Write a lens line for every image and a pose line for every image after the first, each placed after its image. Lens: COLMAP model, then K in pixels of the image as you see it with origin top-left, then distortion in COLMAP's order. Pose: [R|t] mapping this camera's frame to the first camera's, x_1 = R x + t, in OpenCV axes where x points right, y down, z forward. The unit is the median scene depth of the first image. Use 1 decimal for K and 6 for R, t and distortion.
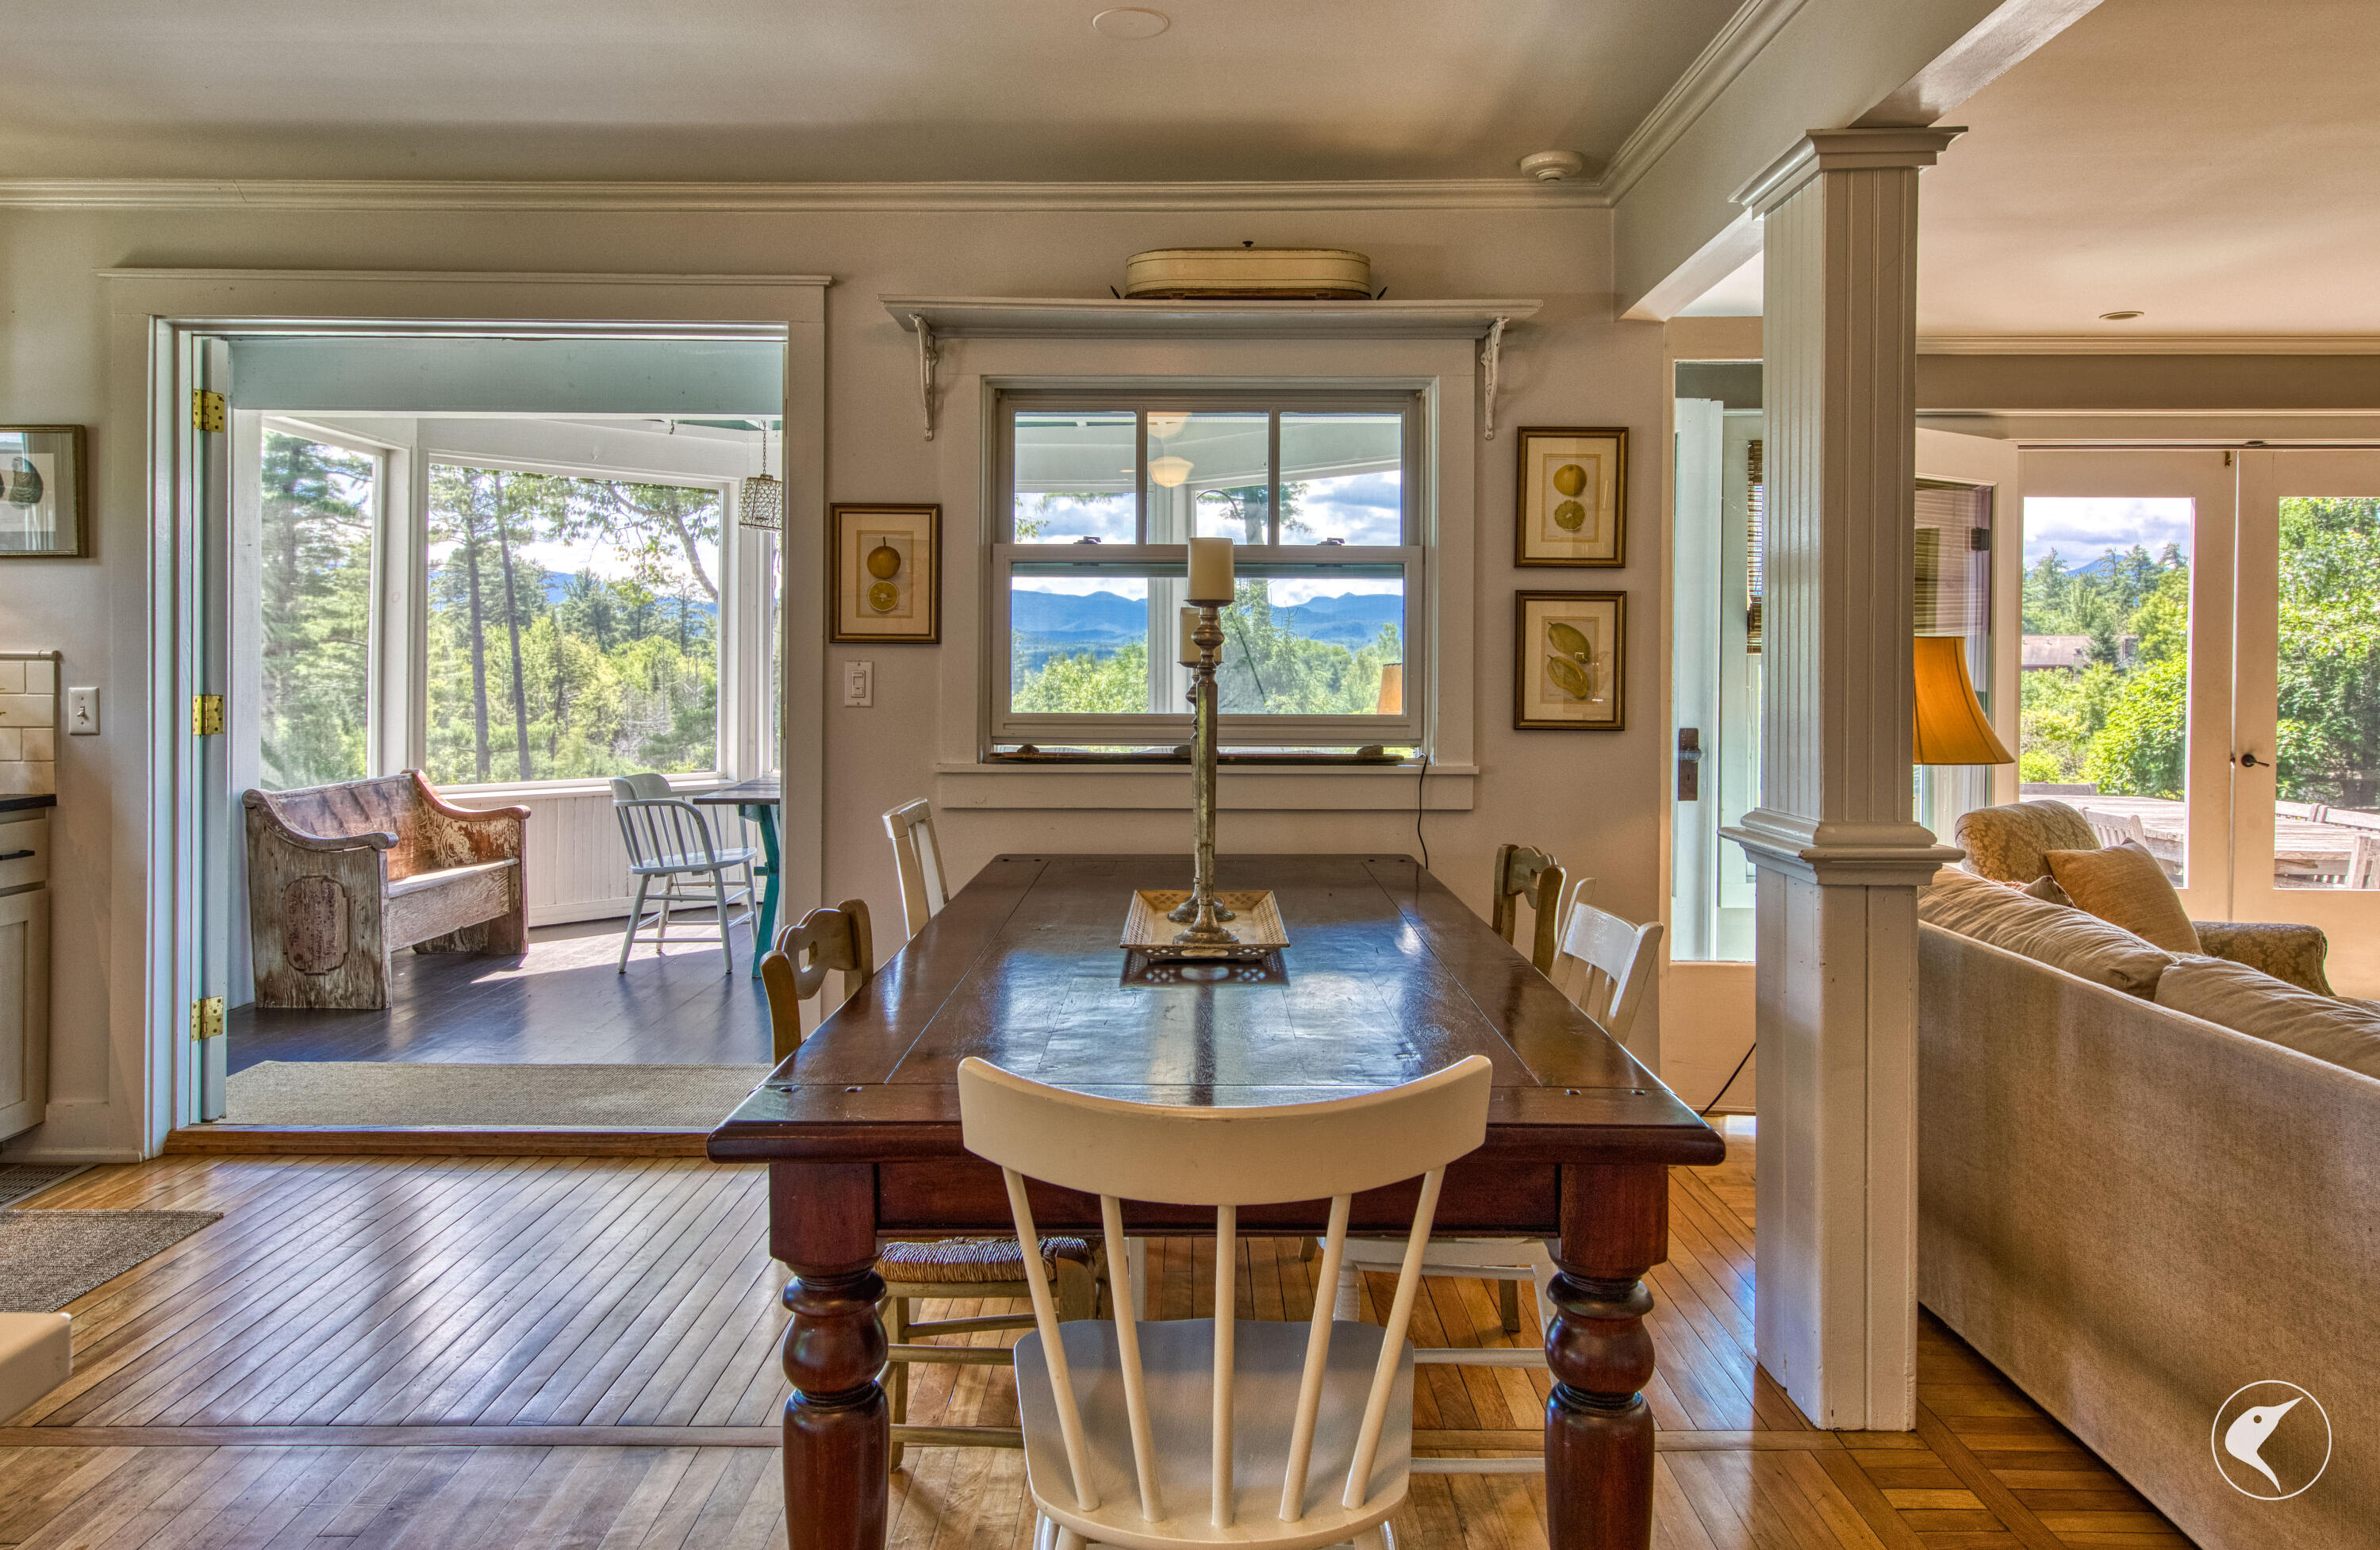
lens RADIAL K [[1580.4, 0, 1200.2], [0, 1580.4, 668.6], [0, 0, 1]] dist [0.008051, -0.000541]
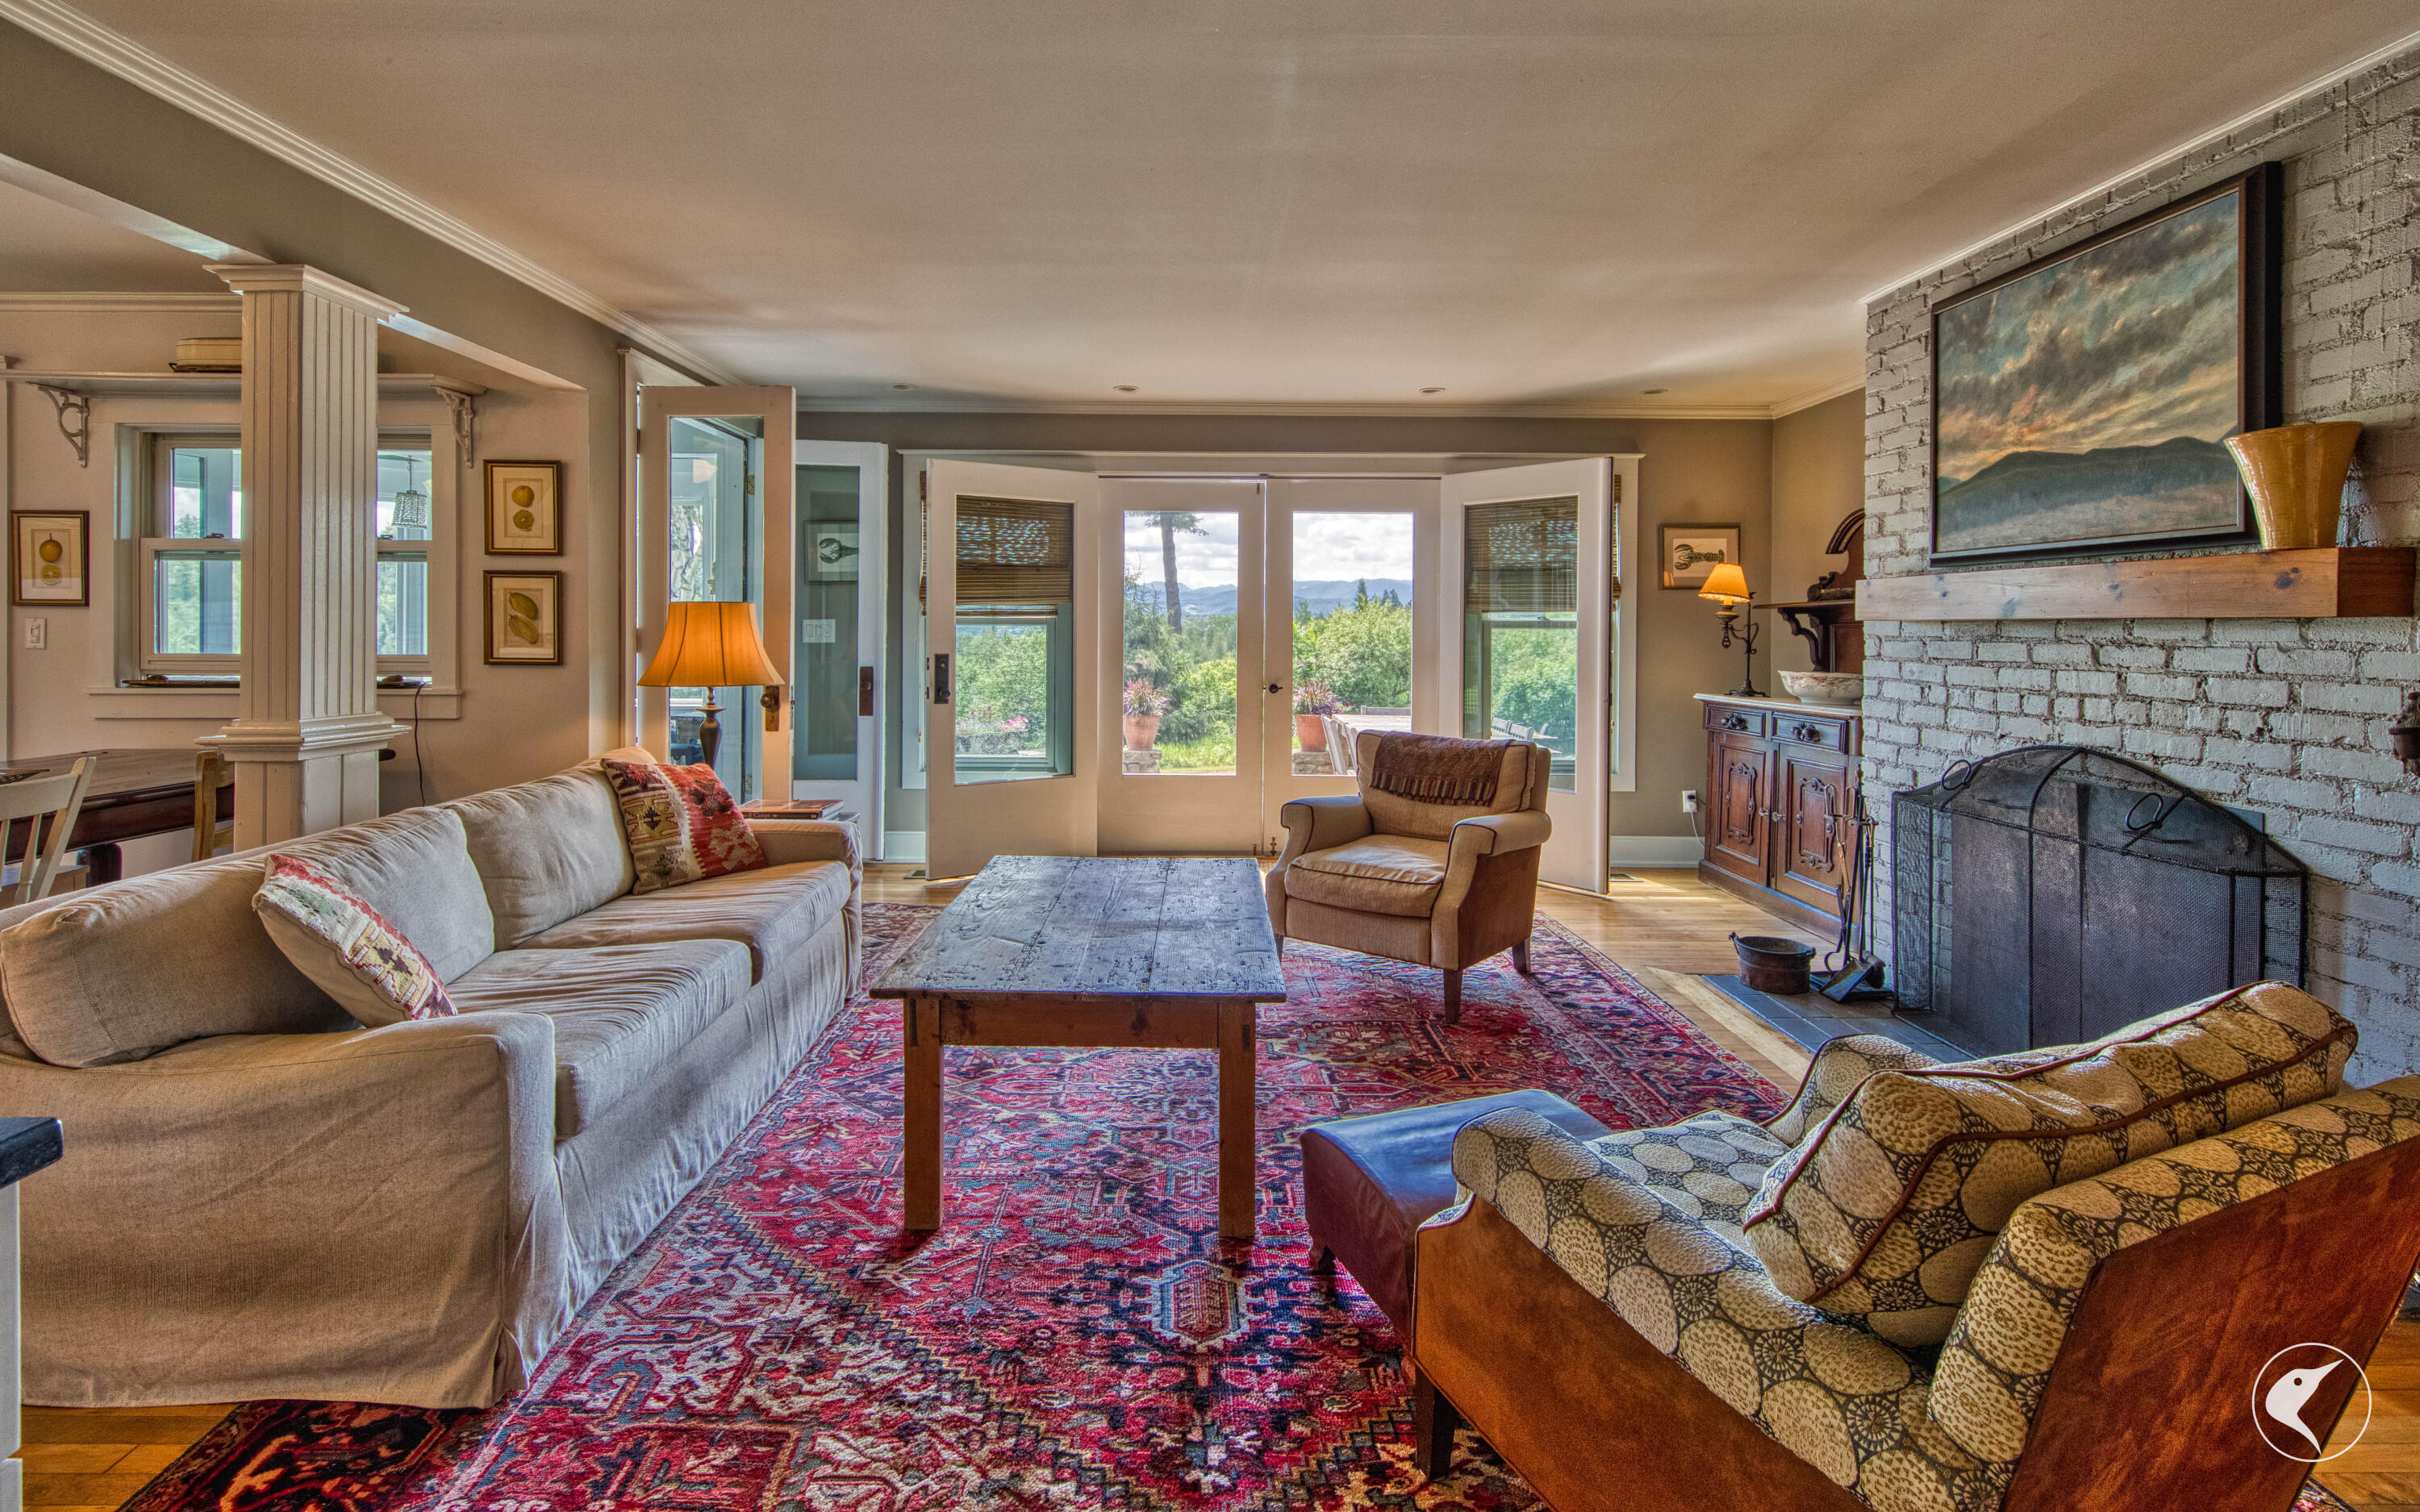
lens RADIAL K [[1108.1, 0, 1203.4], [0, 1108.1, 636.9], [0, 0, 1]] dist [0.000952, -0.000152]
pose [[0.999843, 0.000568, 0.017730, 0.851138], [-0.000650, 0.999989, 0.004658, 0.007619], [-0.017728, -0.004669, 0.999832, -0.049112]]
